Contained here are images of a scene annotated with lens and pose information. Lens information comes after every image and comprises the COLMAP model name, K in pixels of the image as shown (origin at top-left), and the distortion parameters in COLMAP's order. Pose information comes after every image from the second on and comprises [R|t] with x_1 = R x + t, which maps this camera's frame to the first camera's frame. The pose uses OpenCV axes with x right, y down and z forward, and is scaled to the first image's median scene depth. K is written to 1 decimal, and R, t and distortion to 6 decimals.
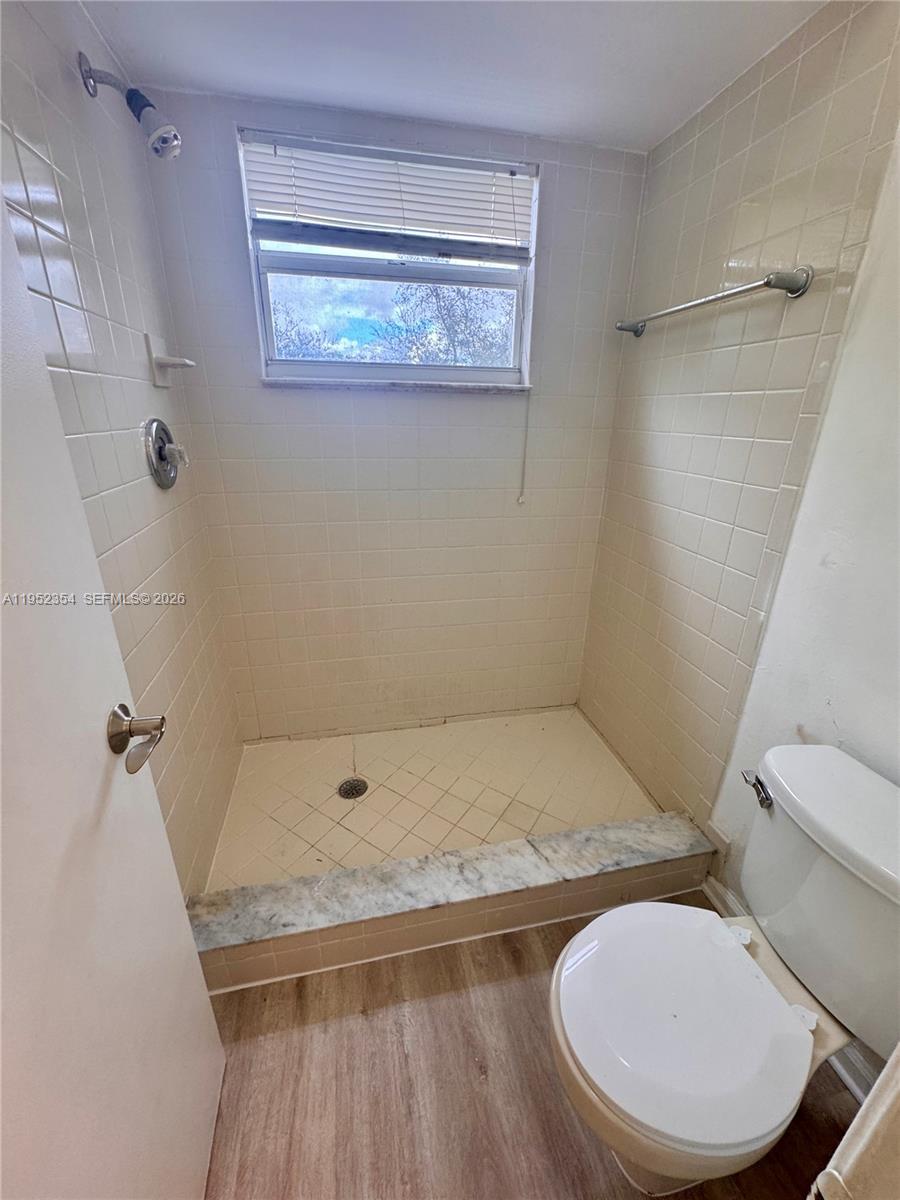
lens RADIAL K [[483.2, 0, 448.6], [0, 483.2, 601.2], [0, 0, 1]] dist [-0.001109, 0.000304]
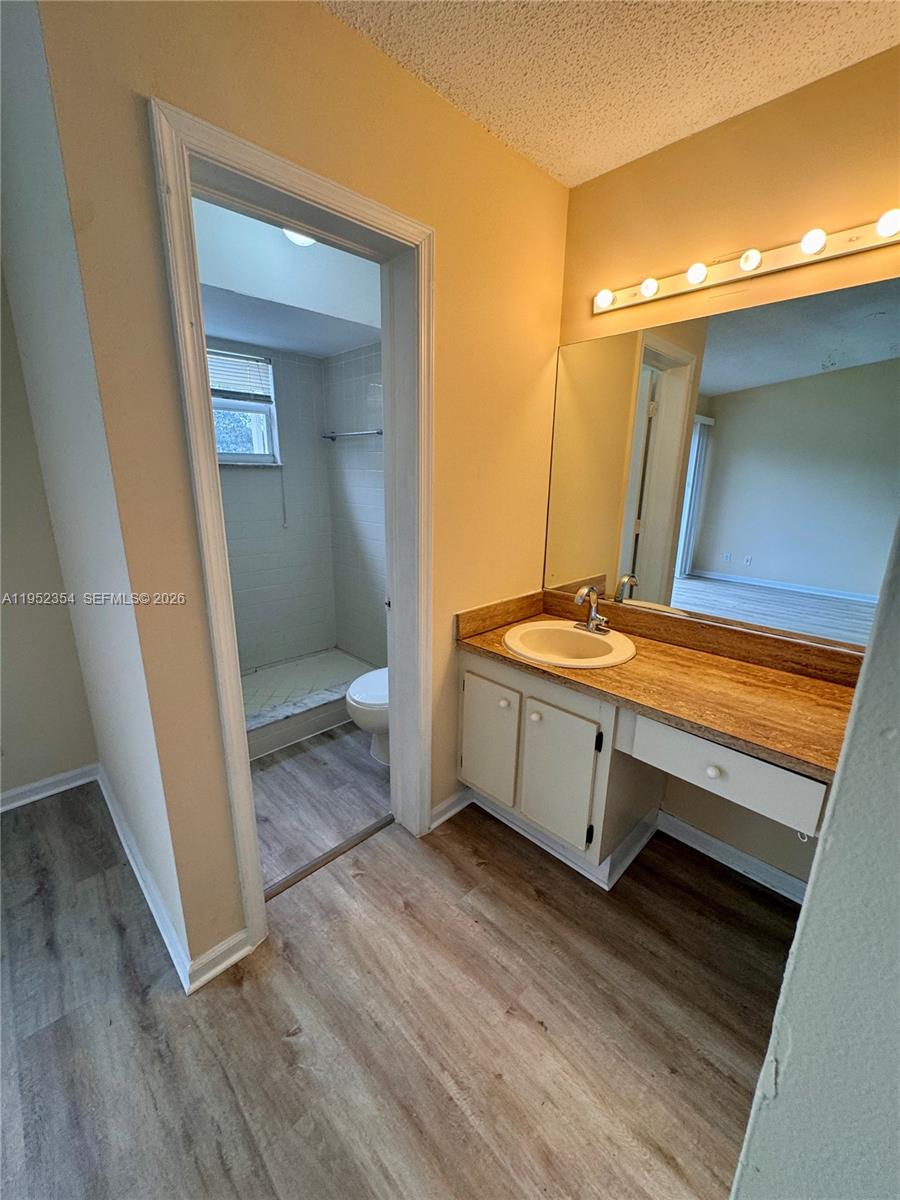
lens RADIAL K [[483.2, 0, 452.3], [0, 483.2, 599.0], [0, 0, 1]] dist [-0.001109, 0.000304]
pose [[0.844934, -0.137769, 0.516823, -0.327549], [0.192646, 0.979794, -0.053767, 0.305089], [-0.498972, 0.144993, 0.854402, -0.891216]]
